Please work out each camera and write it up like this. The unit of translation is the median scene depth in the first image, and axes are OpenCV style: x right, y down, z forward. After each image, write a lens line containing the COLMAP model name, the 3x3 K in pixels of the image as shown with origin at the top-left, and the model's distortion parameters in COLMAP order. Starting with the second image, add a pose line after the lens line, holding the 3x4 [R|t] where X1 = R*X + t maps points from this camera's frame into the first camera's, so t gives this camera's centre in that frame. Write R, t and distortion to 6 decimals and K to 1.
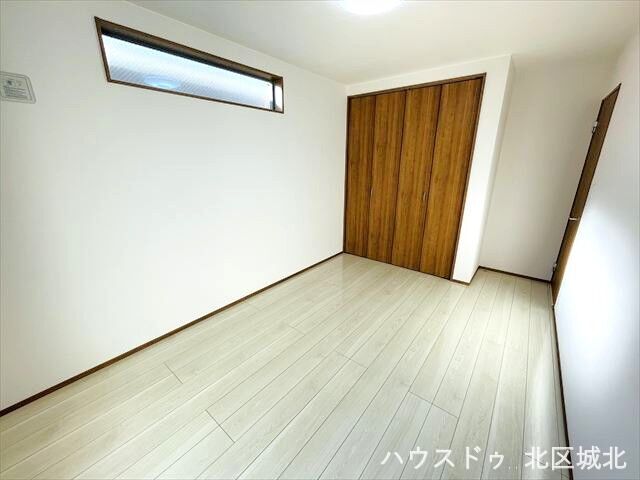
lens RADIAL K [[260.9, 0, 318.8], [0, 260.9, 238.5], [0, 0, 1]] dist [0.002601, 0.000126]
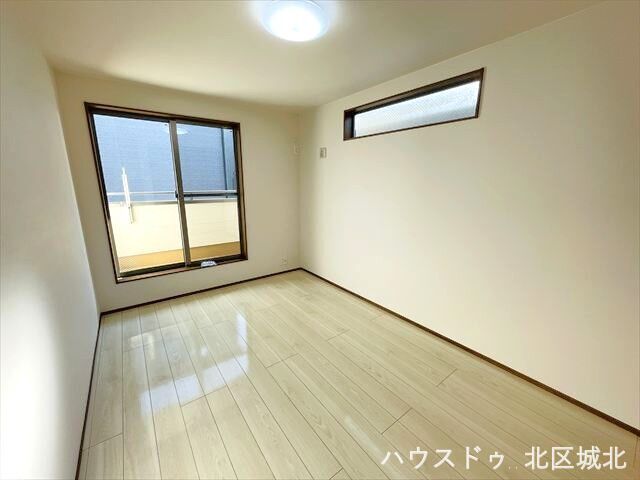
lens RADIAL K [[260.9, 0, 318.8], [0, 260.9, 238.5], [0, 0, 1]] dist [0.002601, 0.000126]
pose [[-0.254551, 0.209010, -0.944203, 0.844286], [-0.280147, 0.918561, 0.278860, -0.295636], [0.925593, 0.335500, -0.175267, 0.978648]]
